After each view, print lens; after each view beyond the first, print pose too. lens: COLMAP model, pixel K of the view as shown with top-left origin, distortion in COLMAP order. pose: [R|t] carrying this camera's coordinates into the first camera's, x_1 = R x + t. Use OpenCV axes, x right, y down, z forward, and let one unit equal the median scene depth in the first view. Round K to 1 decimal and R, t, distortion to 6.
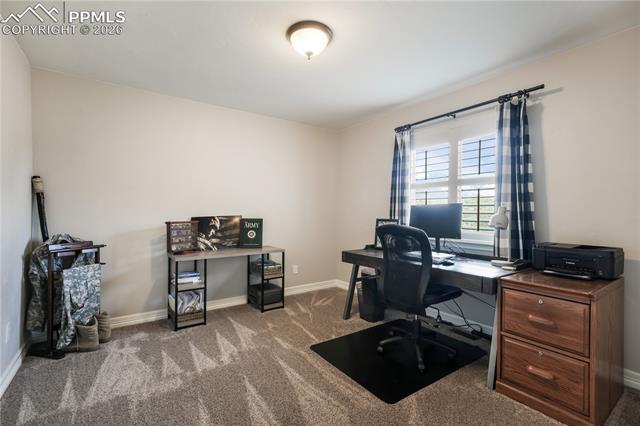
lens RADIAL K [[294.3, 0, 320.0], [0, 294.3, 213.0], [0, 0, 1]] dist [0.001579, 0.000220]
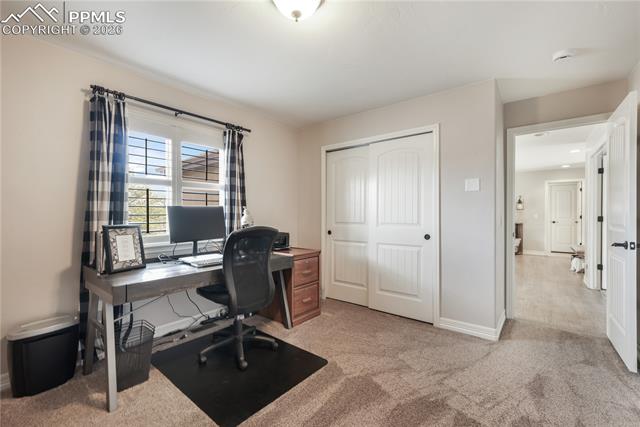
lens RADIAL K [[270.5, 0, 320.0], [0, 270.5, 213.5], [0, 0, 1]] dist [-0.001117, -0.000079]
pose [[-0.278546, -0.004103, 0.960414, -0.569365], [0.002728, 0.999983, 0.005064, -0.008466], [-0.960419, 0.004030, -0.278530, 0.864006]]
